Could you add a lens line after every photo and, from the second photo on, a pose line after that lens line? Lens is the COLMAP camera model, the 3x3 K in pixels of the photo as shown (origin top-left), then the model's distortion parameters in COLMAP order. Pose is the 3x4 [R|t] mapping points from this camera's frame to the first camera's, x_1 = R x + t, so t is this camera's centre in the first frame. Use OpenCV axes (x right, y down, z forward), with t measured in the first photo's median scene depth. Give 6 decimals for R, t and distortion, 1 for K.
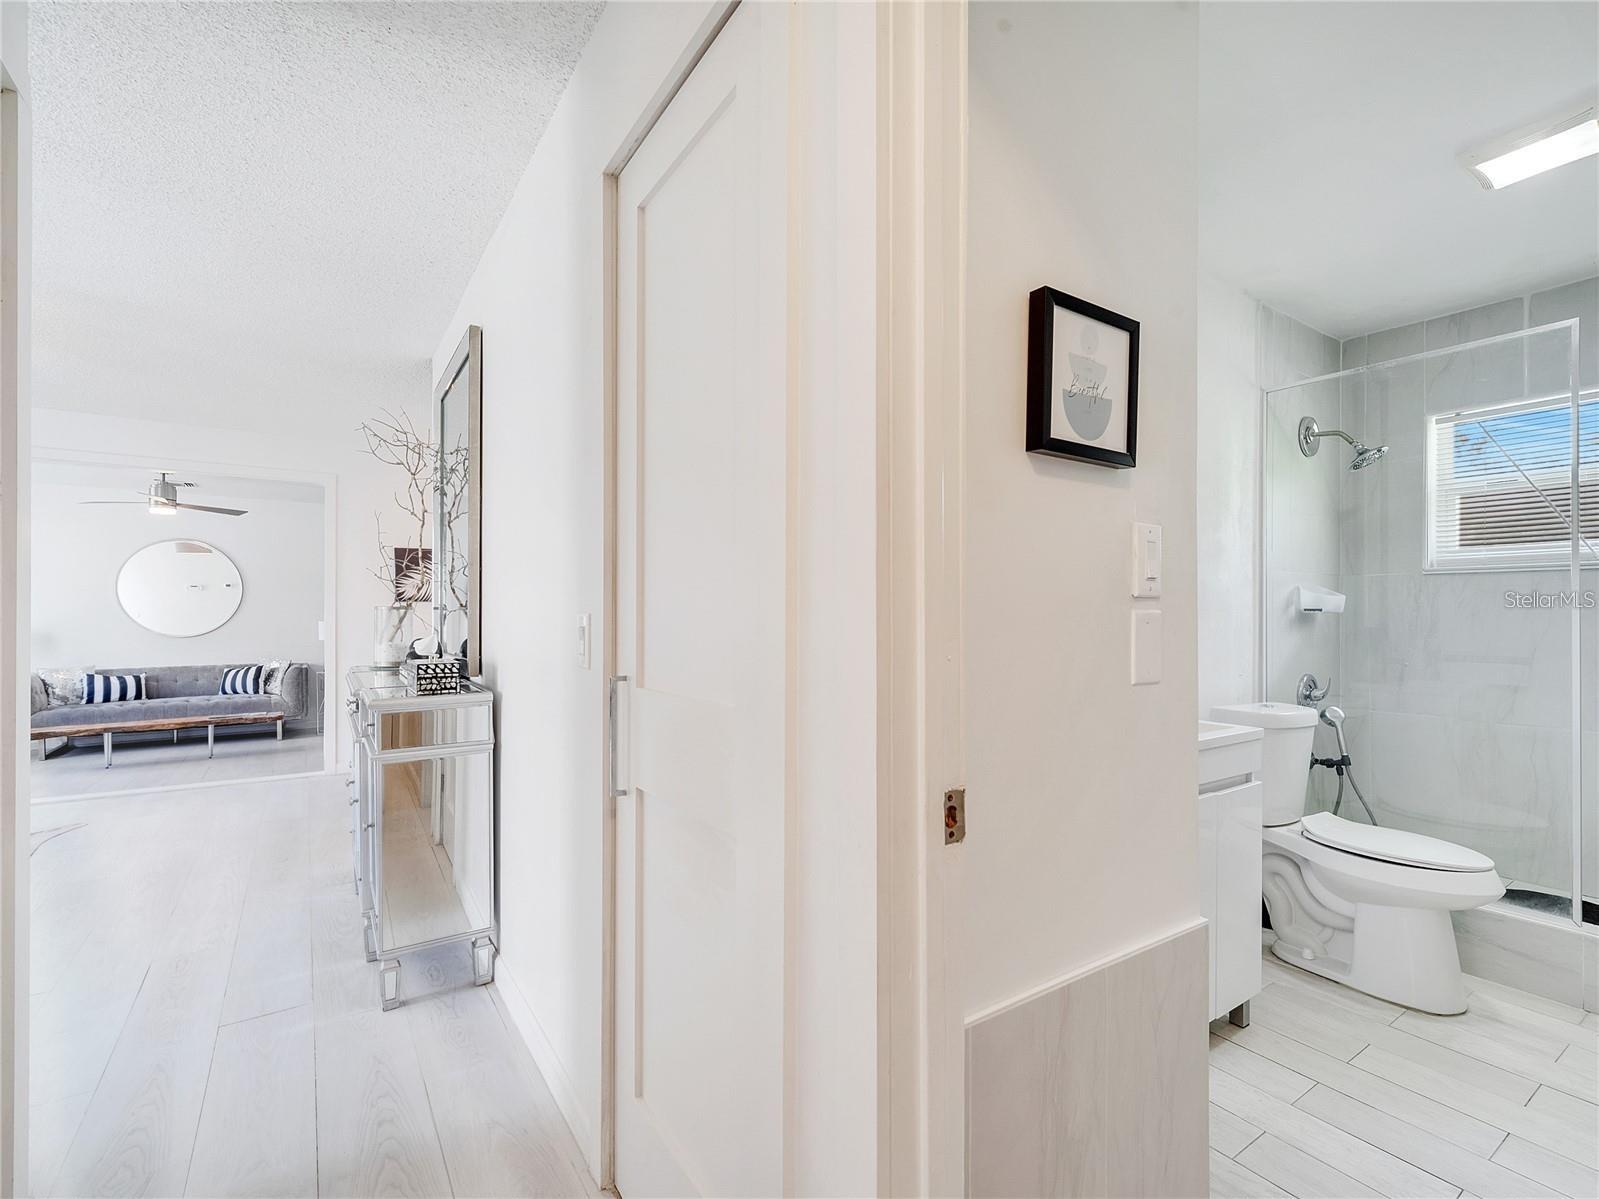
lens RADIAL K [[733.9, 0, 804.0], [0, 733.9, 604.8], [0, 0, 1]] dist [0.005354, 0.000667]
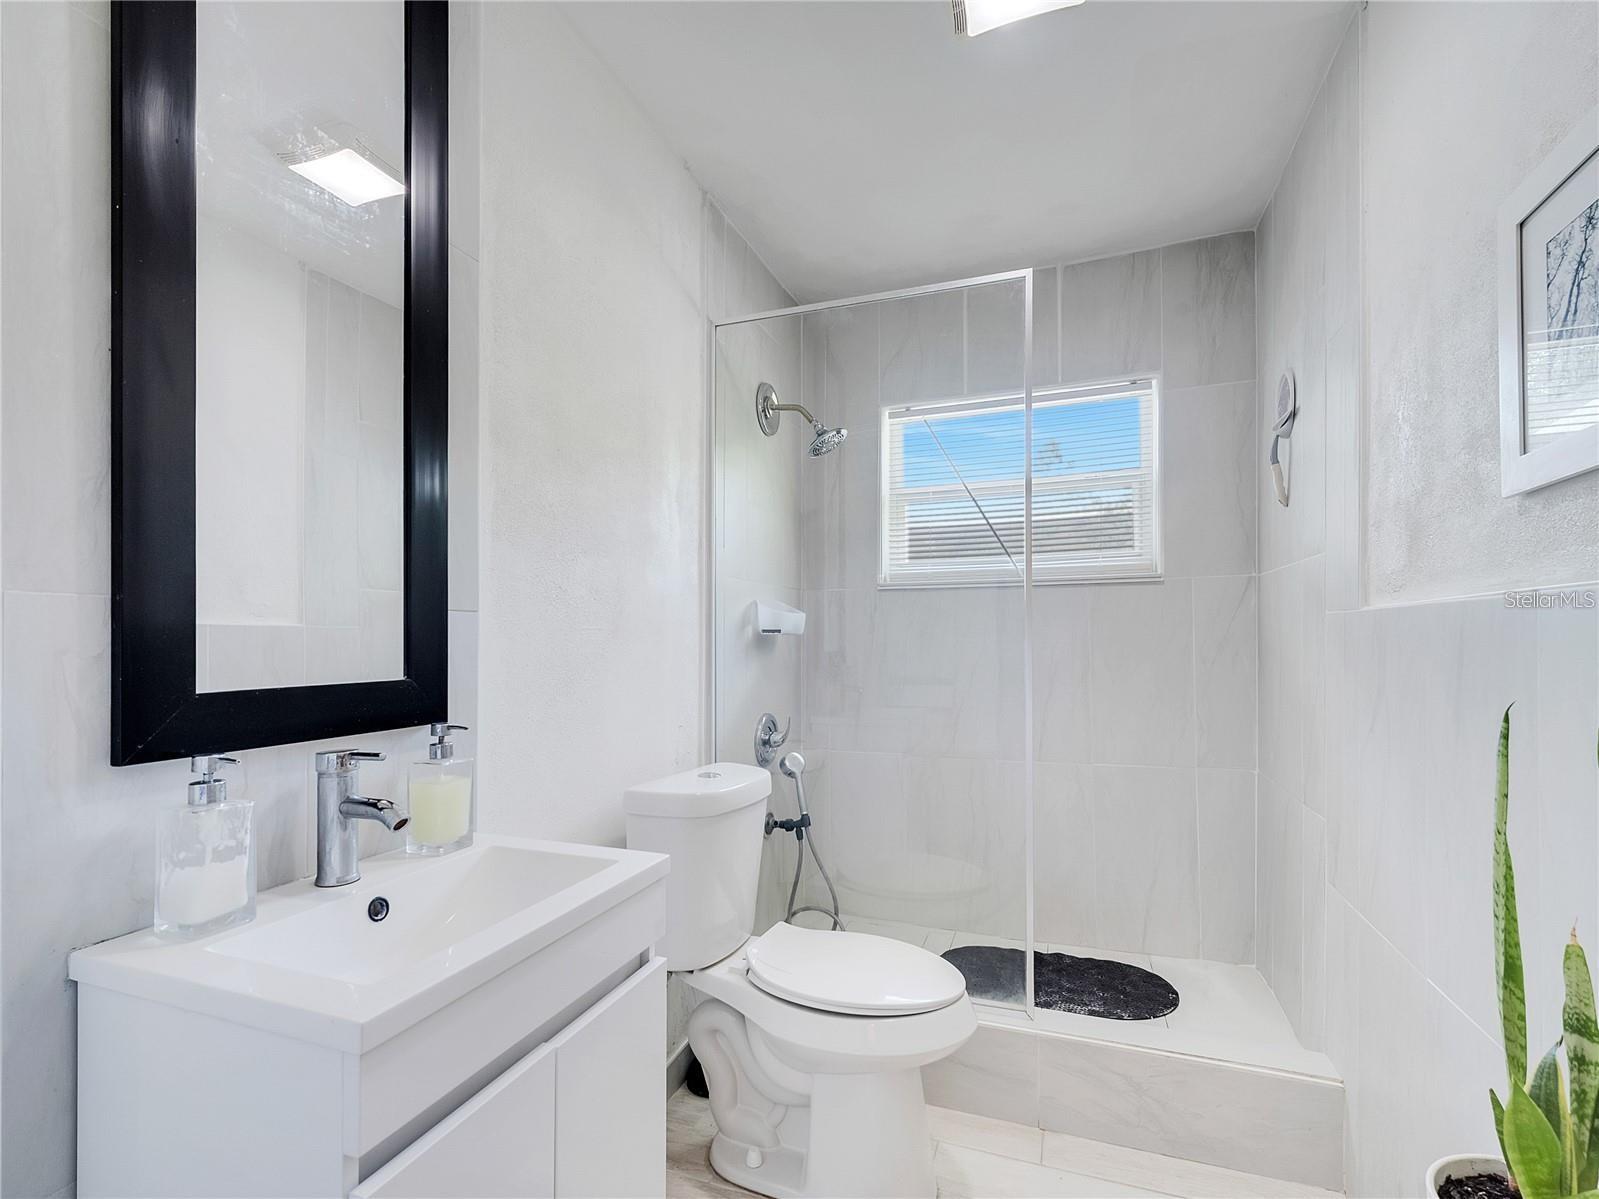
lens RADIAL K [[733.9, 0, 800.0], [0, 733.9, 615.0], [0, 0, 1]] dist [0.005354, 0.000667]
pose [[0.816329, 0.011759, 0.577467, 0.272322], [-0.000958, 0.999819, -0.019005, 0.004887], [-0.577586, 0.014961, 0.816193, 0.355279]]
